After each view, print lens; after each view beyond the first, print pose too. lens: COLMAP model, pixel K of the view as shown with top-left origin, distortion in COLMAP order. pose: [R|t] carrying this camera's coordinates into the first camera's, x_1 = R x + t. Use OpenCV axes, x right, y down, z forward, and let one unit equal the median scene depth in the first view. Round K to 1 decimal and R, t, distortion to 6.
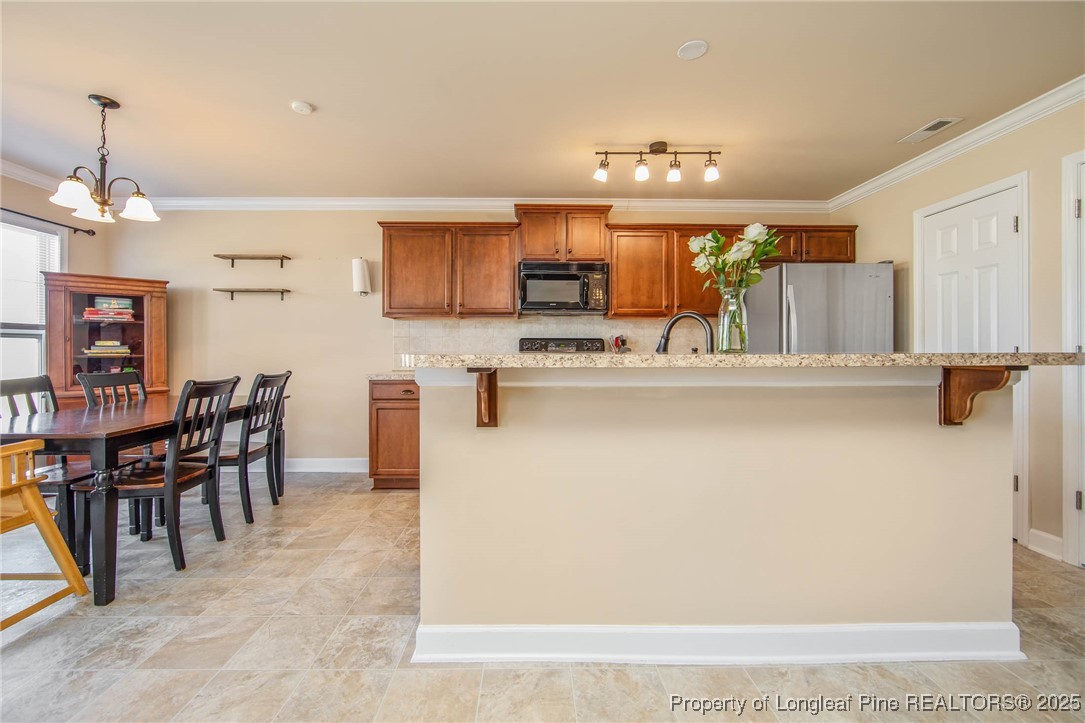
lens RADIAL K [[423.0, 0, 535.3], [0, 423.0, 348.8], [0, 0, 1]] dist [-0.001460, 0.000032]
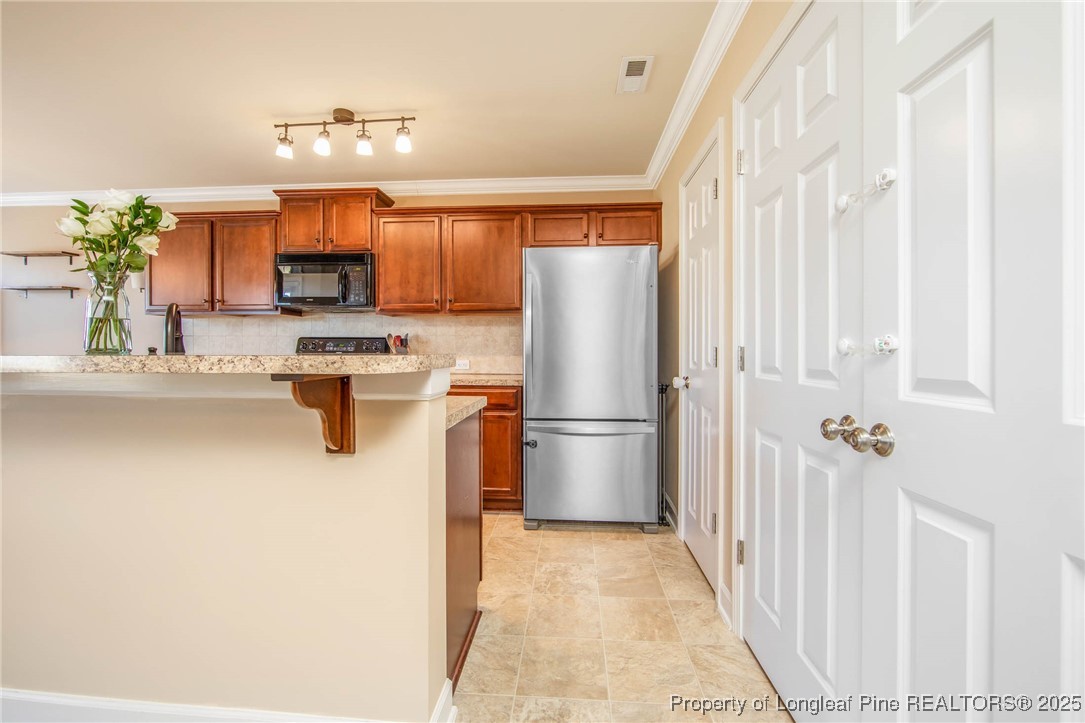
lens RADIAL K [[435.5, 0, 530.7], [0, 435.5, 351.0], [0, 0, 1]] dist [-0.000307, 0.000158]
pose [[0.994543, 0.003659, -0.104261, 0.596741], [-0.003239, 0.999986, 0.004199, -0.000677], [0.104274, -0.003839, 0.994541, 0.119258]]
